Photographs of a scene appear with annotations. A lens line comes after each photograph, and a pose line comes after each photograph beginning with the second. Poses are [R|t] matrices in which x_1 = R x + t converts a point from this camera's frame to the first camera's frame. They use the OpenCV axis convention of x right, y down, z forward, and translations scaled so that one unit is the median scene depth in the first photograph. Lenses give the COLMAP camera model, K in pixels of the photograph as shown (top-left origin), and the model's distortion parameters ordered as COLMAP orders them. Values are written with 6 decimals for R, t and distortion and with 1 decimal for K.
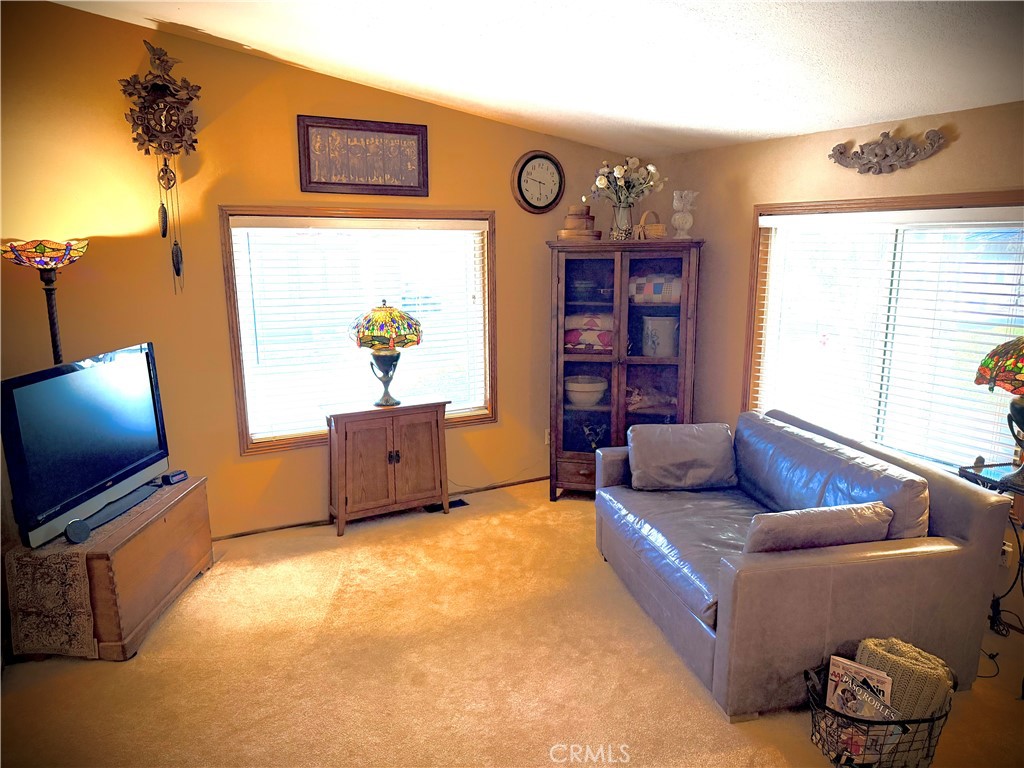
lens RADIAL K [[724.8, 0, 512.0], [0, 724.8, 384.0], [0, 0, 1]] dist [0.126731, -0.200949]
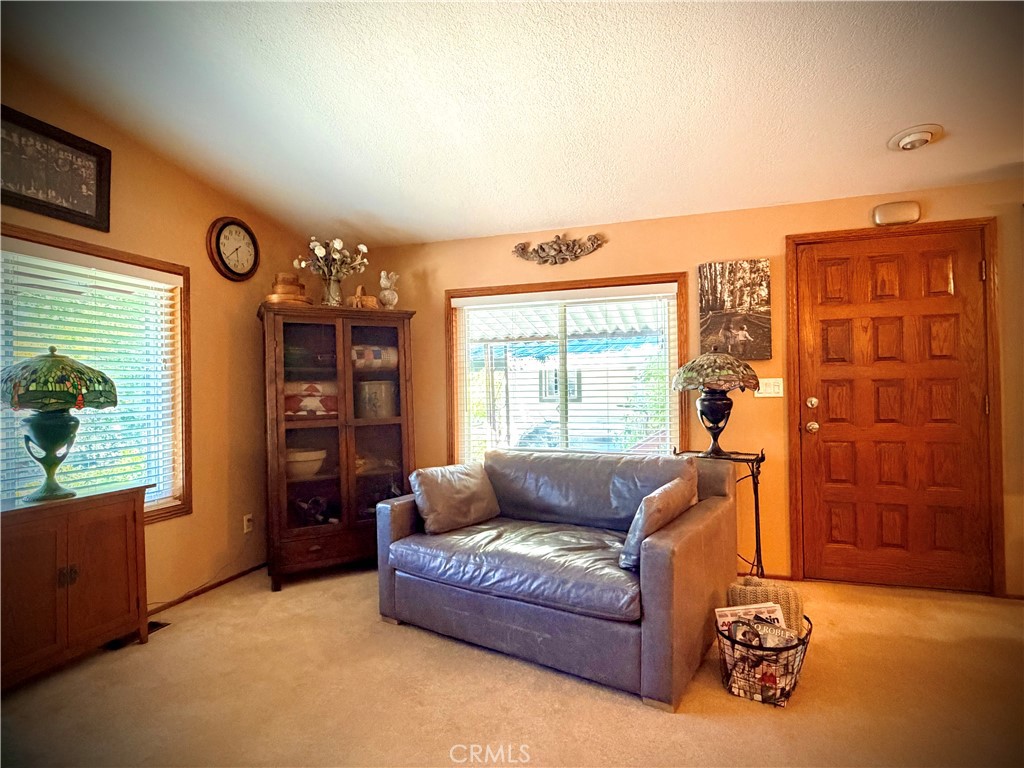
lens RADIAL K [[538.2, 0, 512.0], [0, 538.2, 384.0], [0, 0, 1]] dist [-0.003393, -0.002095]
pose [[0.711278, 0.005026, 0.702893, -0.214424], [0.146926, 0.976822, -0.155664, 0.063796], [-0.687383, 0.213993, 0.694054, 0.323618]]
